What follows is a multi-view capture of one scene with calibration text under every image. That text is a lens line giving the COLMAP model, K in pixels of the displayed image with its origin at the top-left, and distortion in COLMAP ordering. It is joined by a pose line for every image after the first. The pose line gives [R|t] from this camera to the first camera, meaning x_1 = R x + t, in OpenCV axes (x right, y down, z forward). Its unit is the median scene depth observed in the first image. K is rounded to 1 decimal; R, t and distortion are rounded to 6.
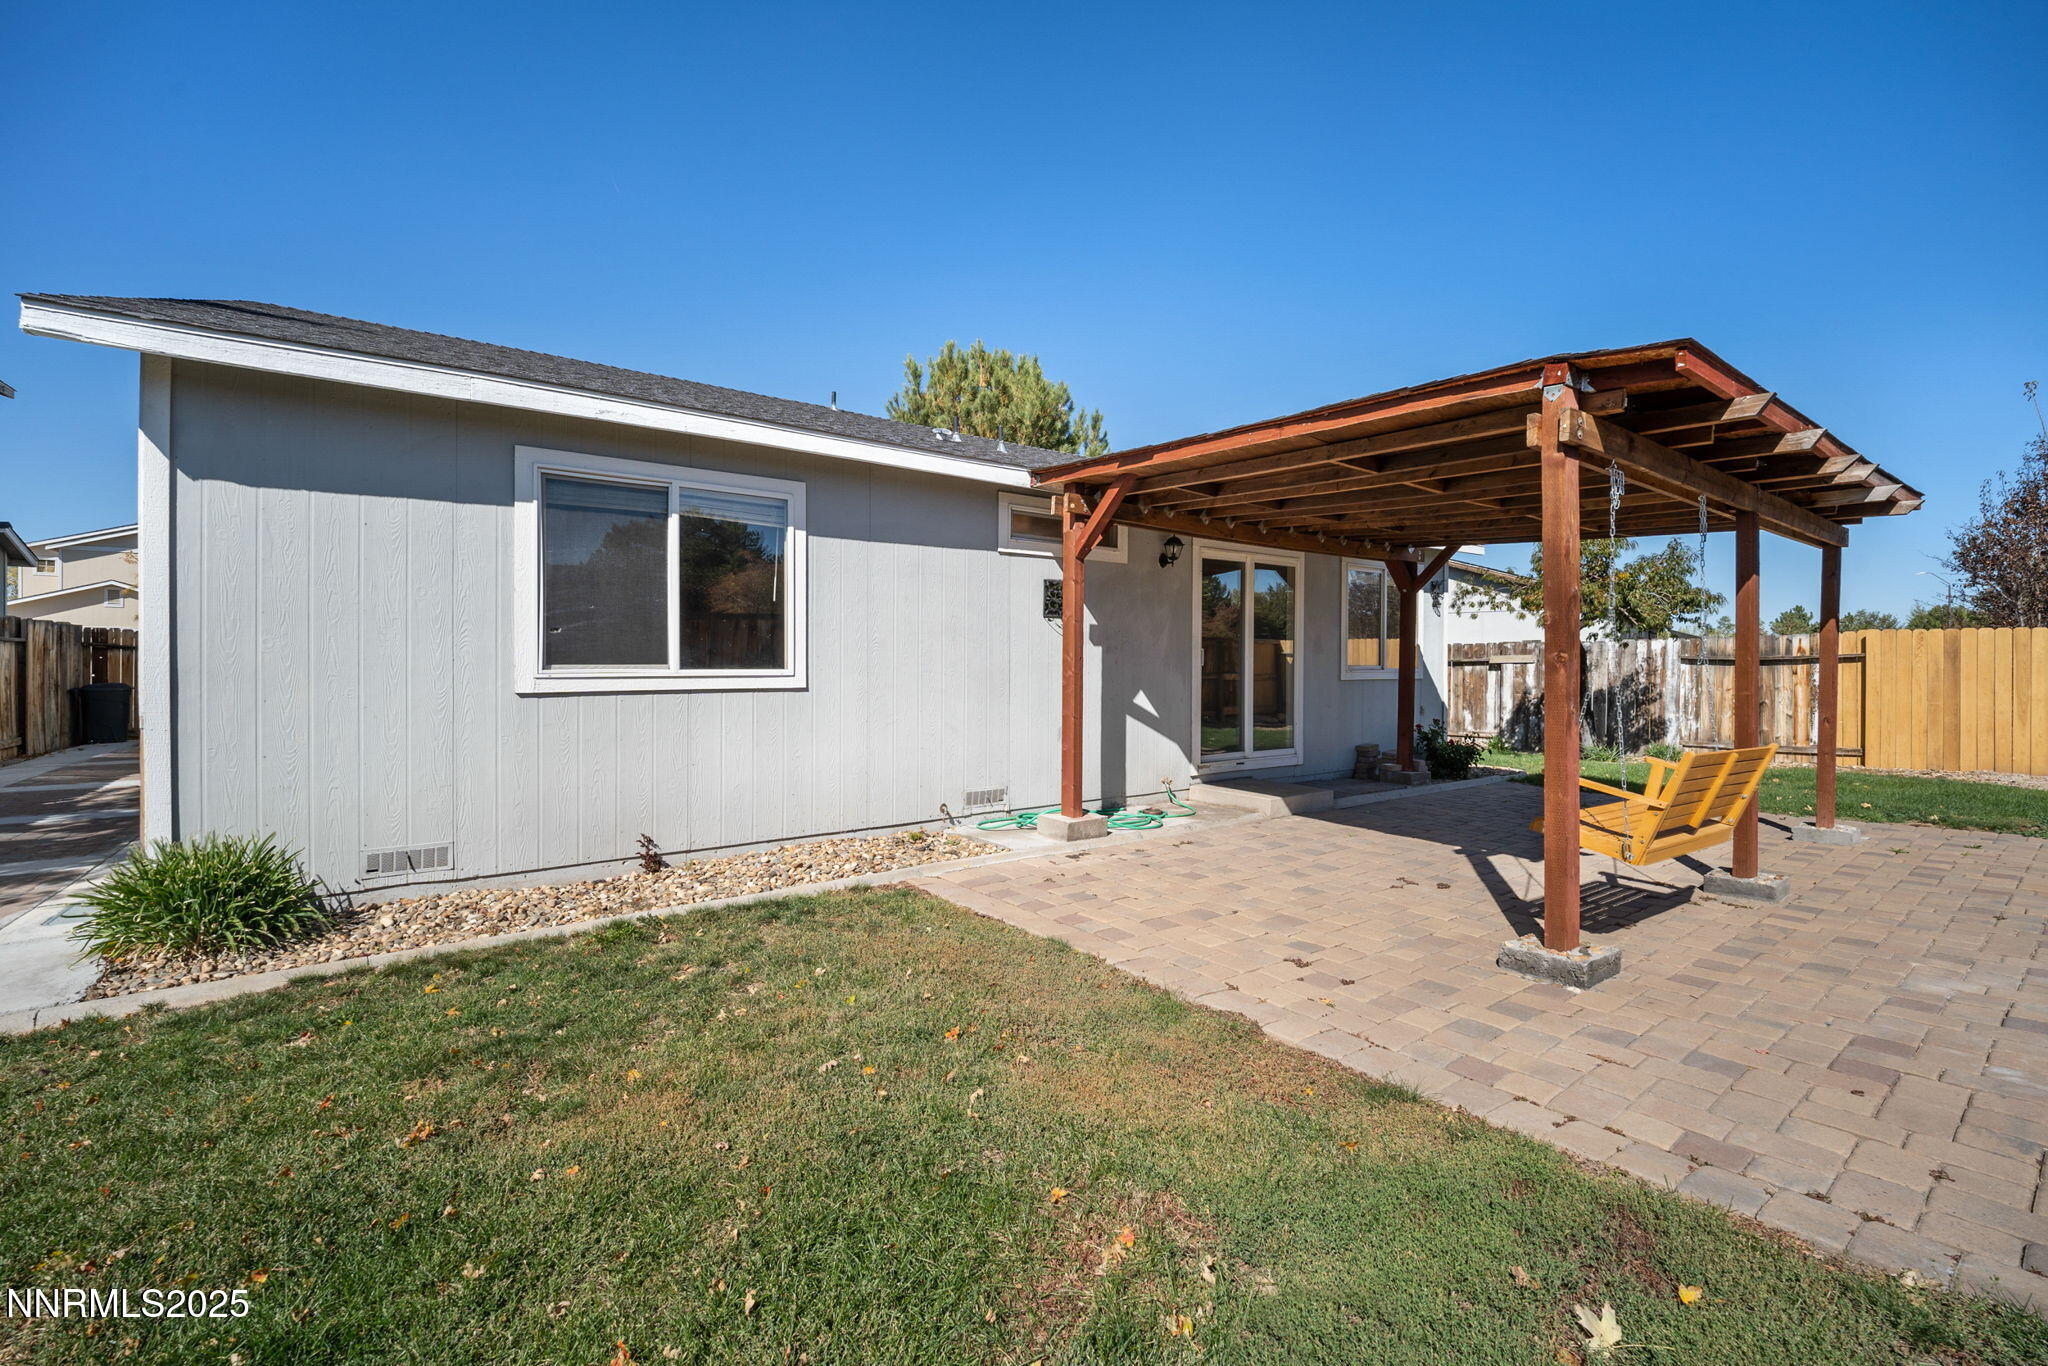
lens RADIAL K [[857.4, 0, 1023.9], [0, 857.4, 670.7], [0, 0, 1]] dist [-0.011031, -0.002024]
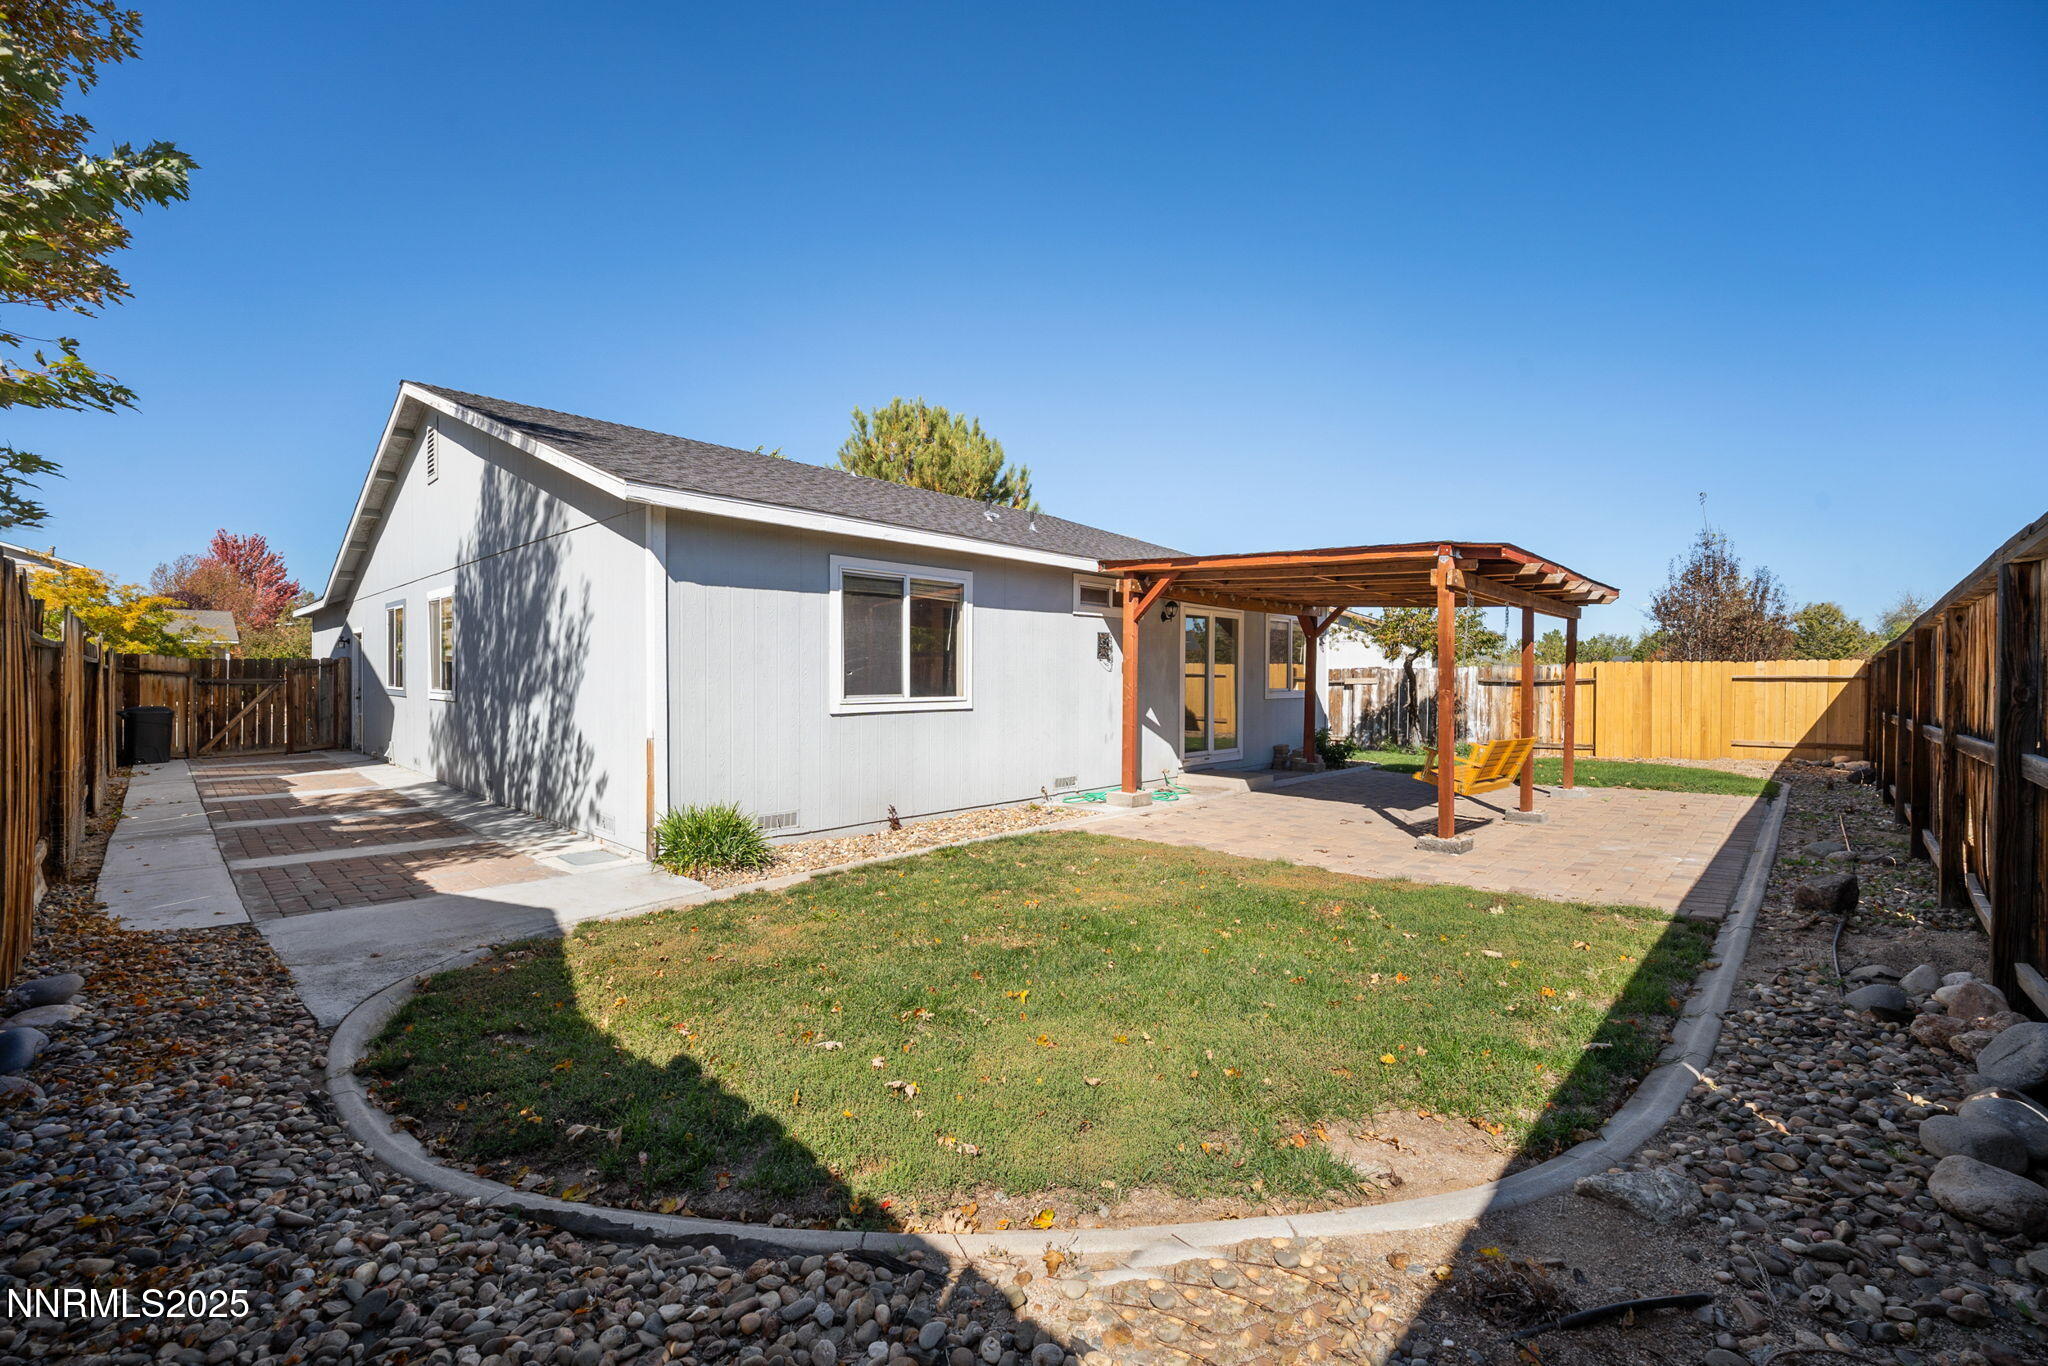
lens RADIAL K [[857.4, 0, 1013.3], [0, 857.4, 693.4], [0, 0, 1]] dist [-0.011031, -0.002024]
pose [[0.985009, -0.004075, 0.172455, -0.127549], [0.002374, 0.999946, 0.010069, -0.006315], [-0.172486, -0.009509, 0.984966, -0.141802]]
